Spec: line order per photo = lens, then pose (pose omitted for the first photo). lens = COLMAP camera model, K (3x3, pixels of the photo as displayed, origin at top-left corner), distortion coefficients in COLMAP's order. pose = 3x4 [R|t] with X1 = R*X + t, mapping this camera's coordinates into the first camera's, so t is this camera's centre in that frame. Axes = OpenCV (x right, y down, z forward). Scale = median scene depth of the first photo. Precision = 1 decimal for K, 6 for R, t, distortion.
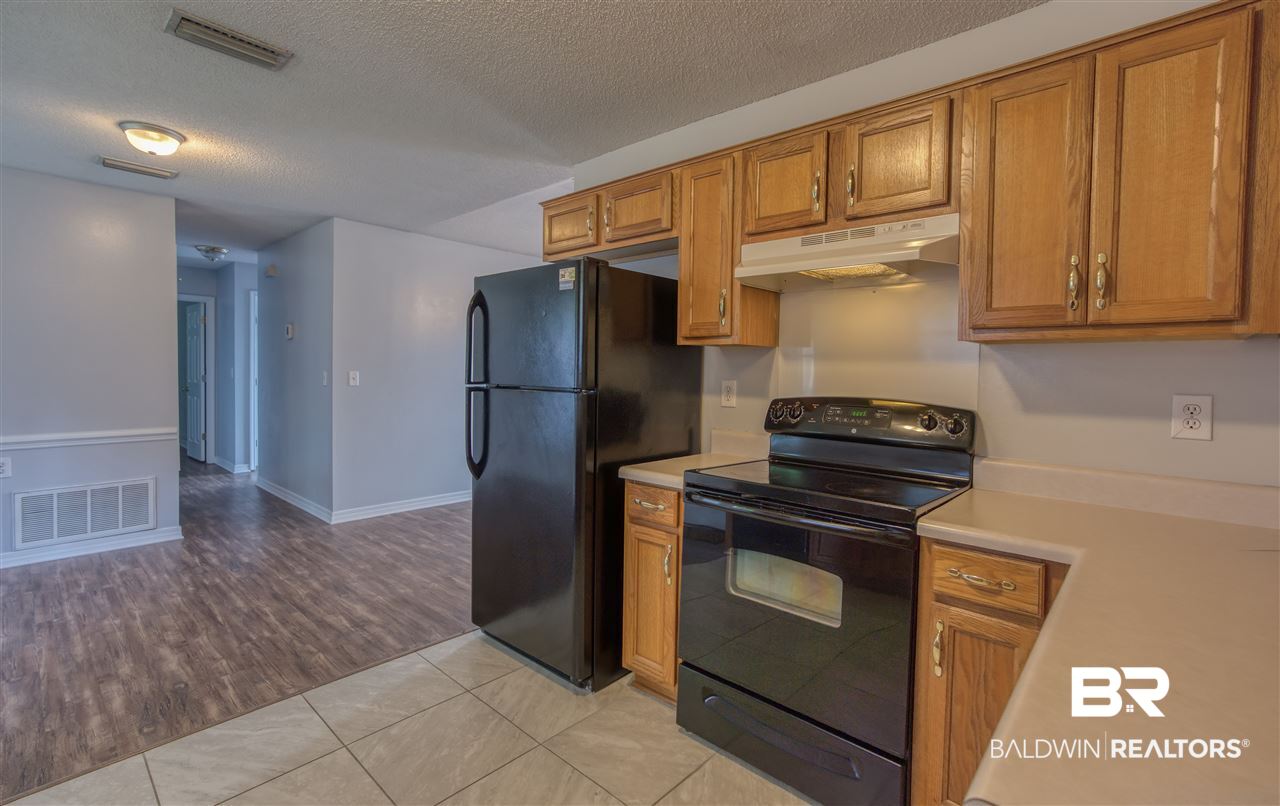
lens RADIAL K [[583.3, 0, 636.4], [0, 583.3, 379.6], [0, 0, 1]] dist [0.019948, 0.000899]
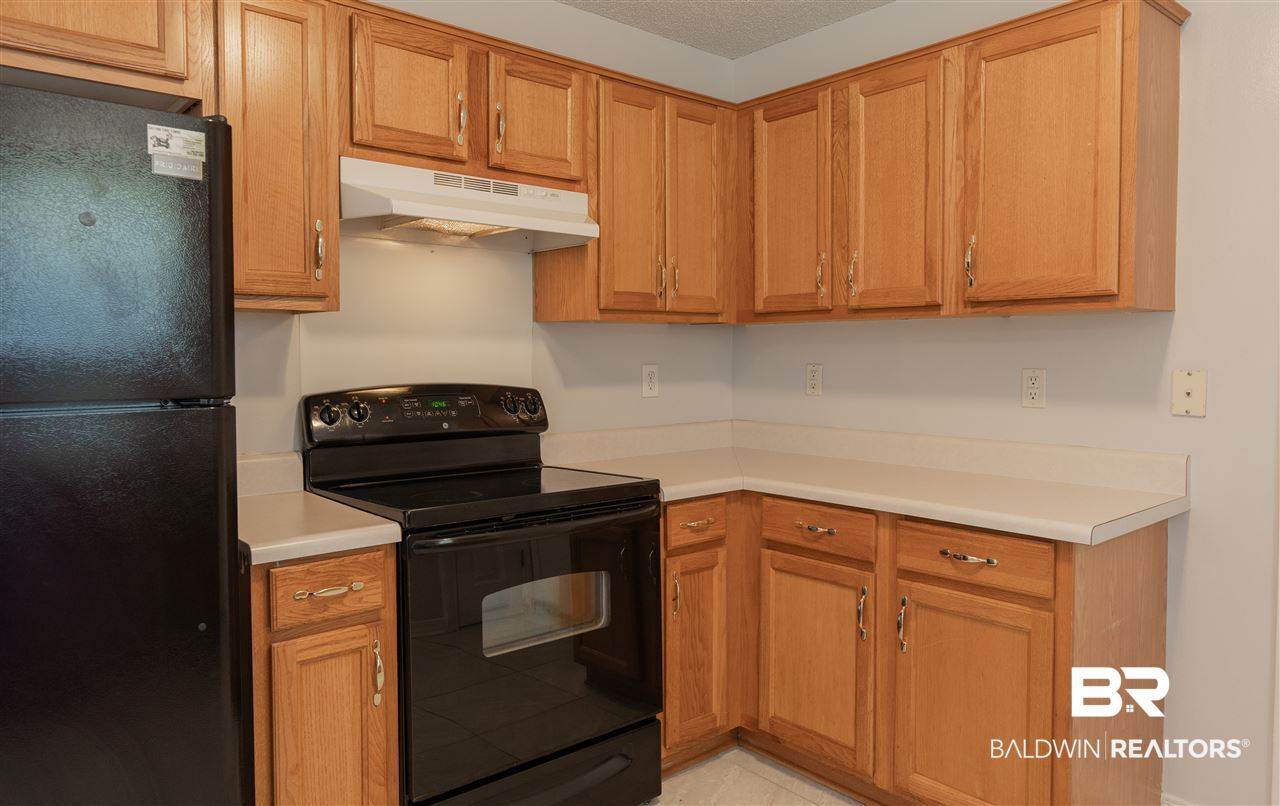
lens RADIAL K [[859.0, 0, 637.4], [0, 859.0, 388.8], [0, 0, 1]] dist [0.042954, 0.001011]
pose [[0.128917, -0.060216, 0.989825, -0.738601], [0.022246, 0.998079, 0.057820, -0.024451], [-0.991406, 0.014566, 0.130009, 0.569311]]
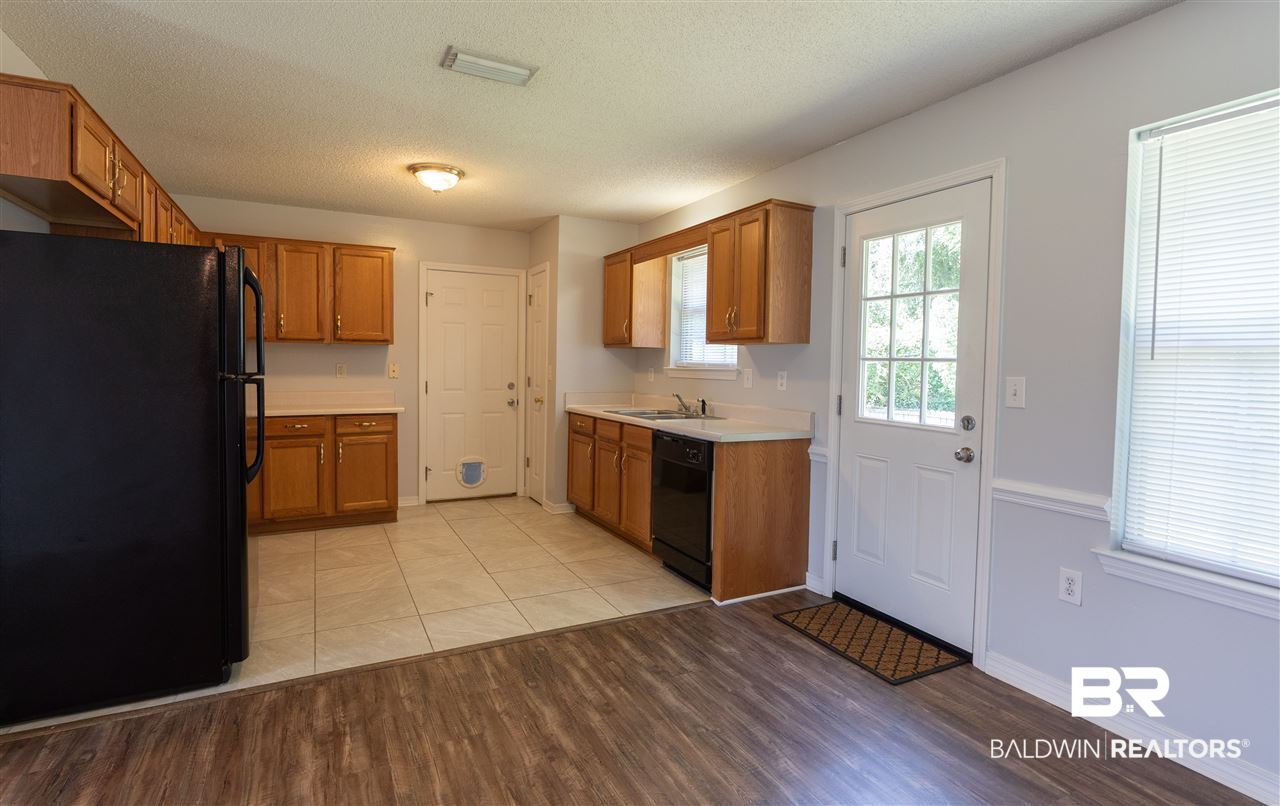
lens RADIAL K [[607.3, 0, 618.1], [0, 607.3, 387.2], [0, 0, 1]] dist [-0.002824, 0.000091]
pose [[-0.936299, -0.041471, 0.348747, -1.251252], [-0.023042, 0.998118, 0.056828, -0.036333], [-0.350448, 0.045172, -0.935492, 1.897004]]
